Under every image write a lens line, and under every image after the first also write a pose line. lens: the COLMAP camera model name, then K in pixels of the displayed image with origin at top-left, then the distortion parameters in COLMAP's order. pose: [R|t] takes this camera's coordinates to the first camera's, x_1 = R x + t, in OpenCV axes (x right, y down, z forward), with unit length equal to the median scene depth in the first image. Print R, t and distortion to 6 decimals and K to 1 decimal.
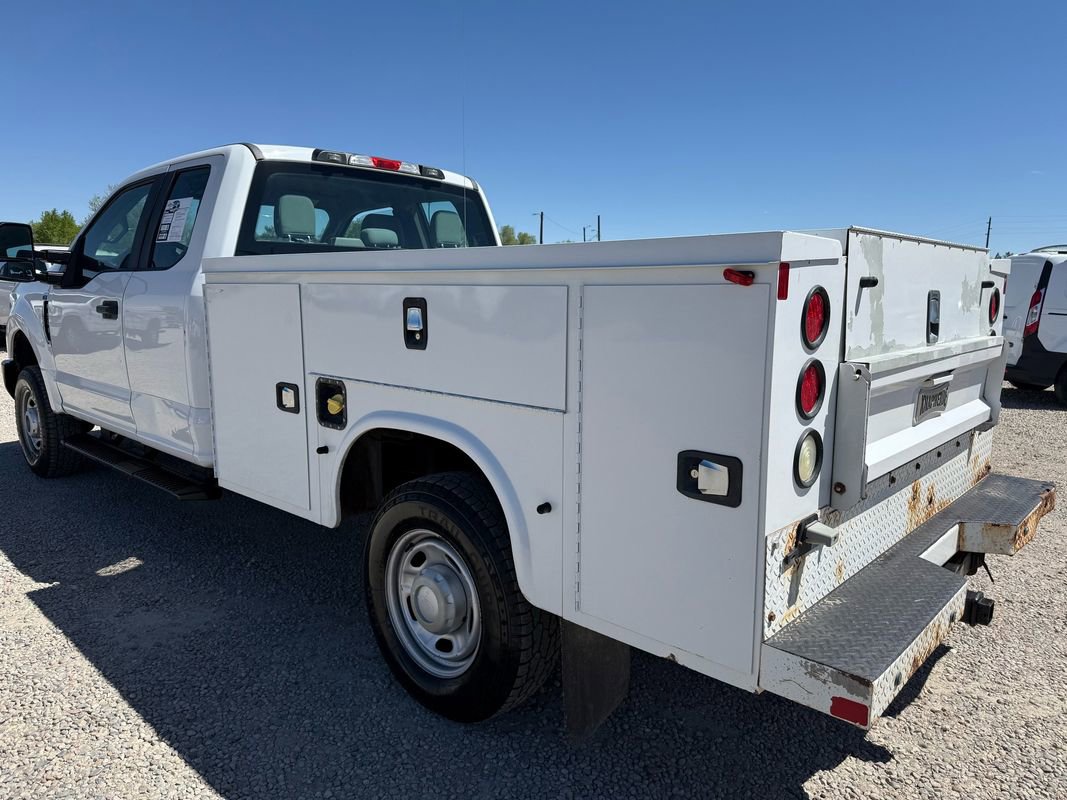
lens RADIAL K [[748.1, 0, 527.1], [0, 748.1, 396.5], [0, 0, 1]] dist [0.052916, -0.066194]
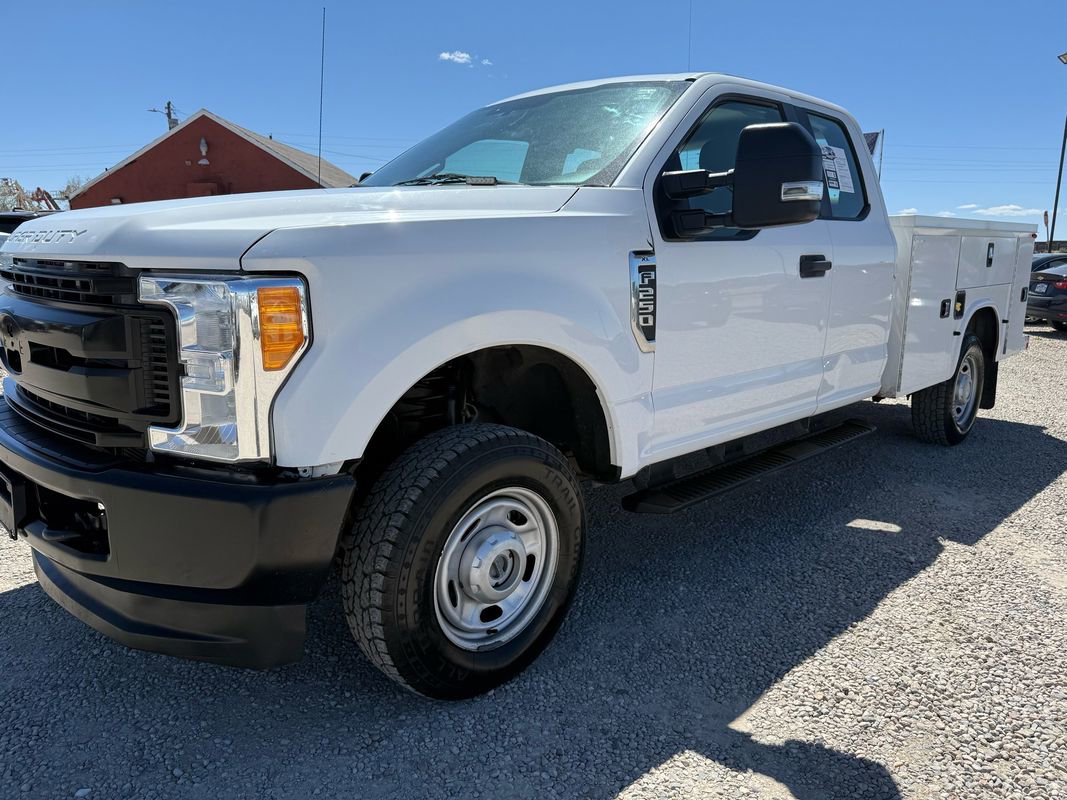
lens RADIAL K [[748.1, 0, 532.2], [0, 748.1, 404.1], [0, 0, 1]] dist [0.052916, -0.066194]
pose [[0.051357, -0.177624, 0.982757, -2.260879], [0.176102, 0.970247, 0.166161, -0.252503], [-0.983031, 0.164532, 0.081109, 2.011932]]
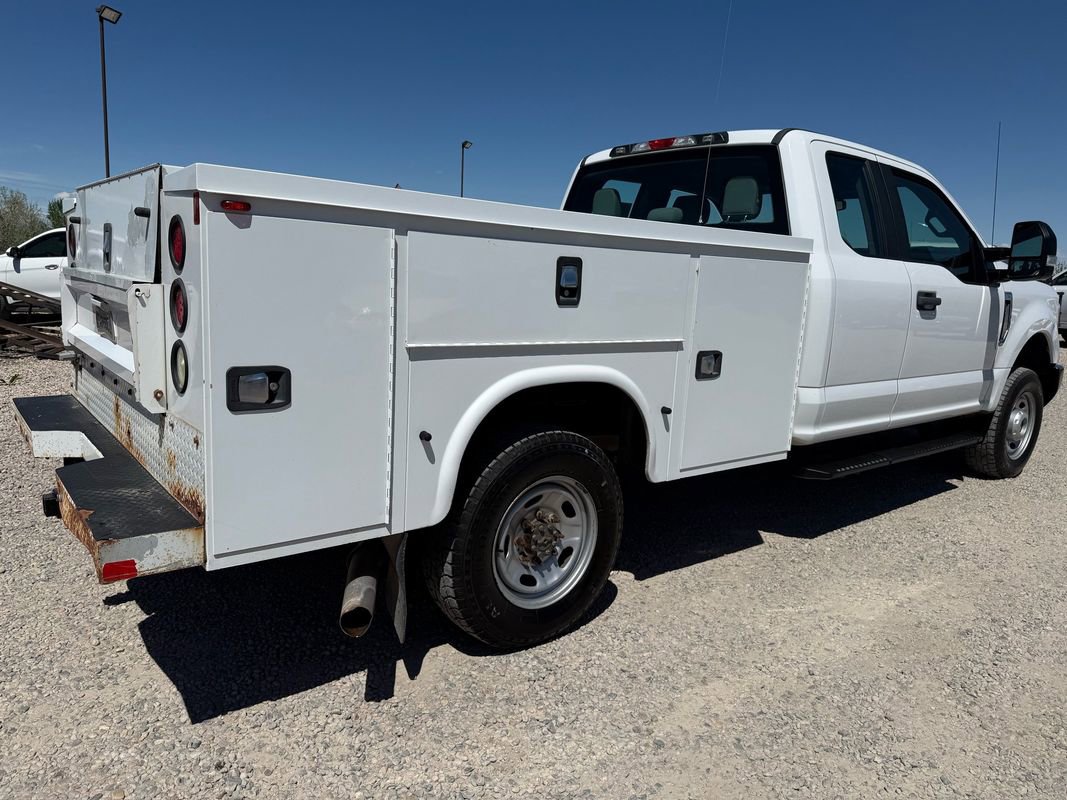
lens RADIAL K [[748.1, 0, 532.9], [0, 748.1, 400.9], [0, 0, 1]] dist [0.052916, -0.066194]
pose [[-0.150294, 0.153423, -0.976664, 1.445944], [-0.195474, 0.963772, 0.181478, -0.195299], [0.969124, 0.218188, -0.114858, 1.643818]]
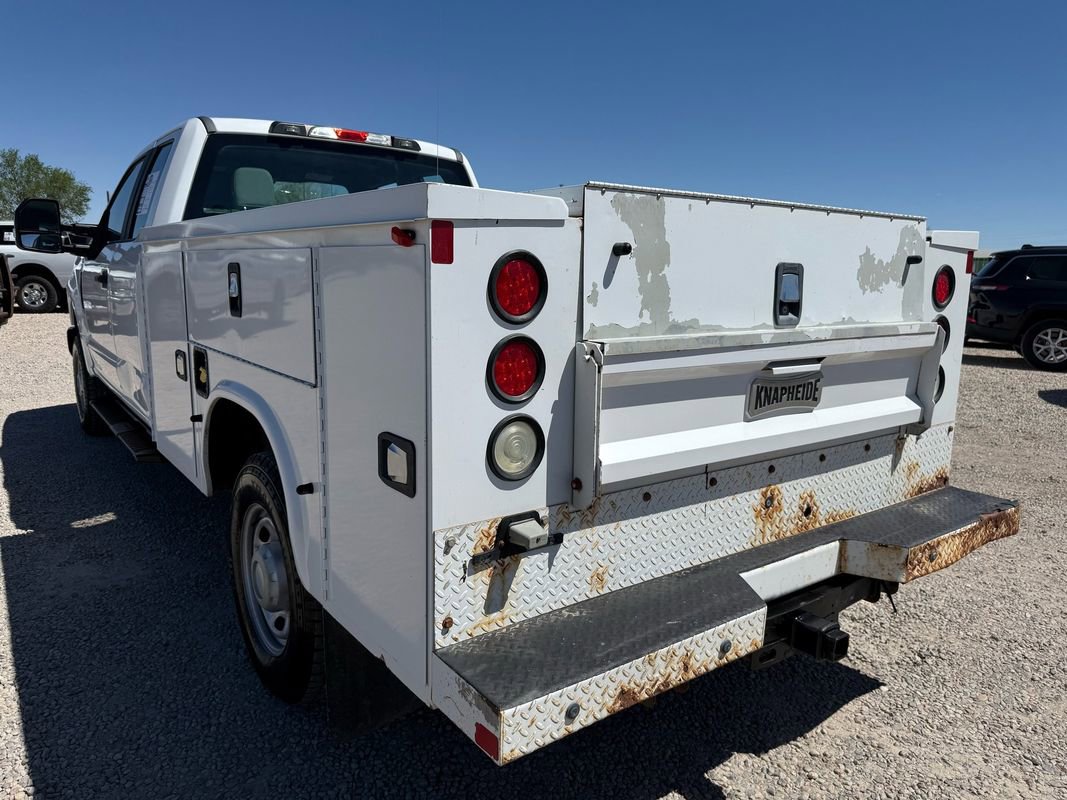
lens RADIAL K [[748.1, 0, 524.8], [0, 748.1, 395.1], [0, 0, 1]] dist [0.052916, -0.066194]
pose [[0.981842, 0.043612, -0.184620, 0.374461], [-0.040124, 0.998939, 0.022588, 0.000181], [0.185409, -0.014770, 0.982550, 0.102241]]
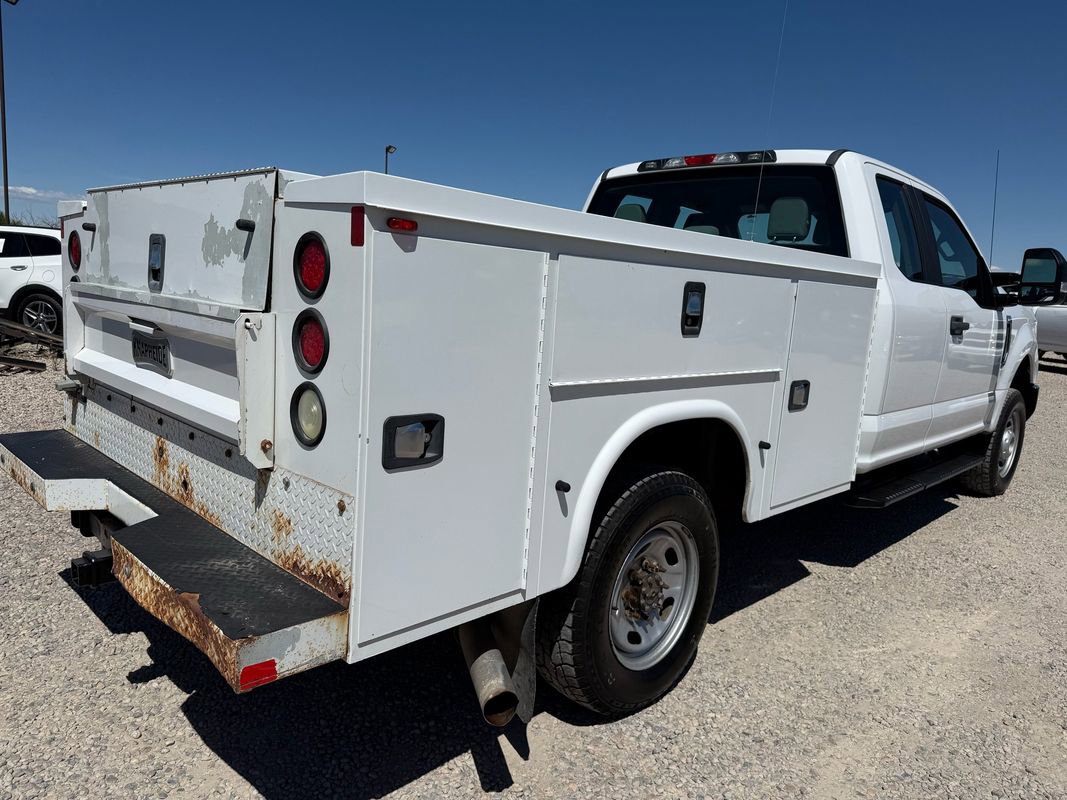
lens RADIAL K [[748.1, 0, 539.5], [0, 748.1, 401.4], [0, 0, 1]] dist [0.052916, -0.066194]
pose [[-0.028129, 0.143904, -0.989192, 1.360135], [-0.212178, 0.966174, 0.146589, -0.162728], [0.976826, 0.214008, 0.003355, 1.377214]]
